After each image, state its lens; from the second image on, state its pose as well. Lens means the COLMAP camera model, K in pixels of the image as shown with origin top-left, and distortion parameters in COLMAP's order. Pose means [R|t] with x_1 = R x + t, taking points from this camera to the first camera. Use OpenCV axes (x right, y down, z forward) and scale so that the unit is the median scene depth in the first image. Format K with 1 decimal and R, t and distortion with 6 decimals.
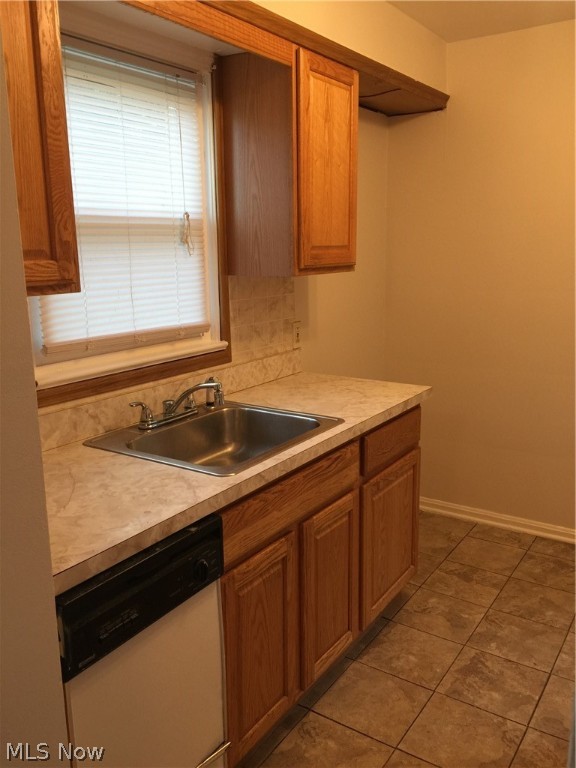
lens RADIAL K [[651.2, 0, 288.8], [0, 651.2, 384.9], [0, 0, 1]] dist [0.050898, -0.061093]
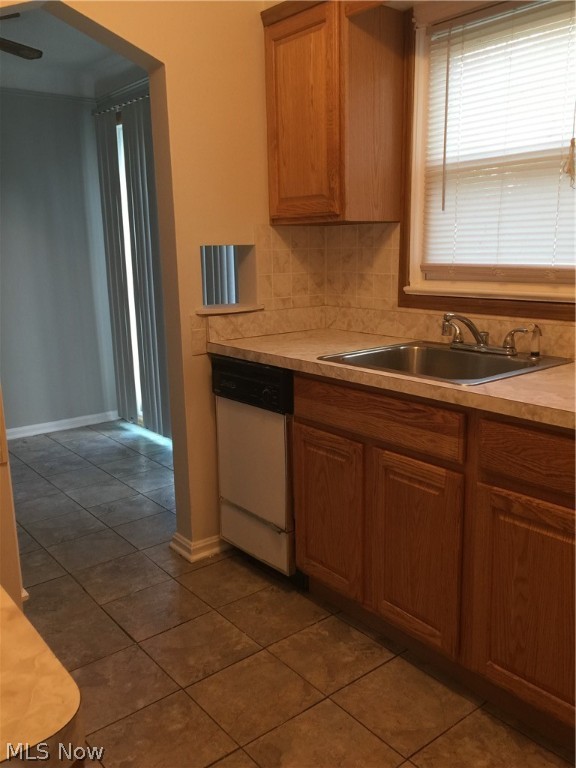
lens RADIAL K [[651.2, 0, 289.4], [0, 651.2, 384.0], [0, 0, 1]] dist [0.050898, -0.061093]
pose [[-0.300835, 0.216046, -0.928882, 0.965770], [-0.180778, 0.943424, 0.277976, -0.142374], [0.936386, 0.251546, -0.244758, 1.050017]]
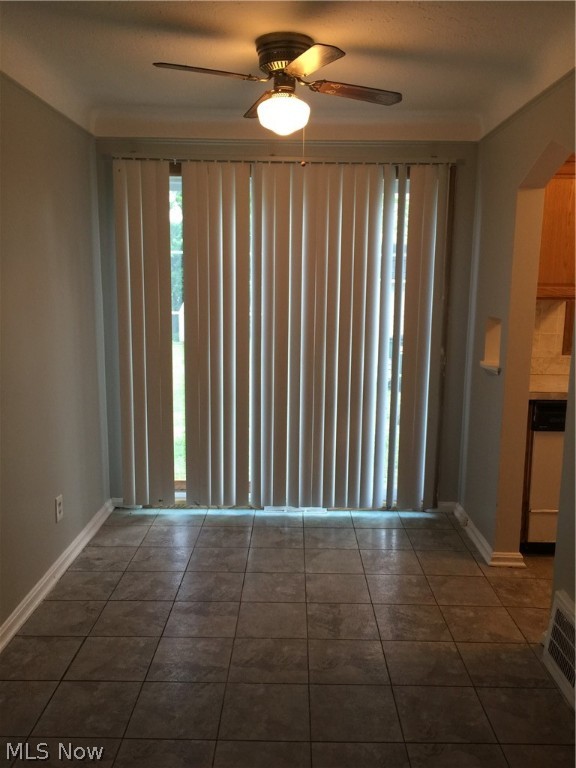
lens RADIAL K [[651.2, 0, 286.7], [0, 651.2, 382.9], [0, 0, 1]] dist [0.050898, -0.061093]
pose [[0.536216, 0.148352, -0.830942, 0.863719], [-0.189877, 0.980403, 0.052506, 0.178317], [0.822447, 0.129622, 0.553876, -0.907825]]
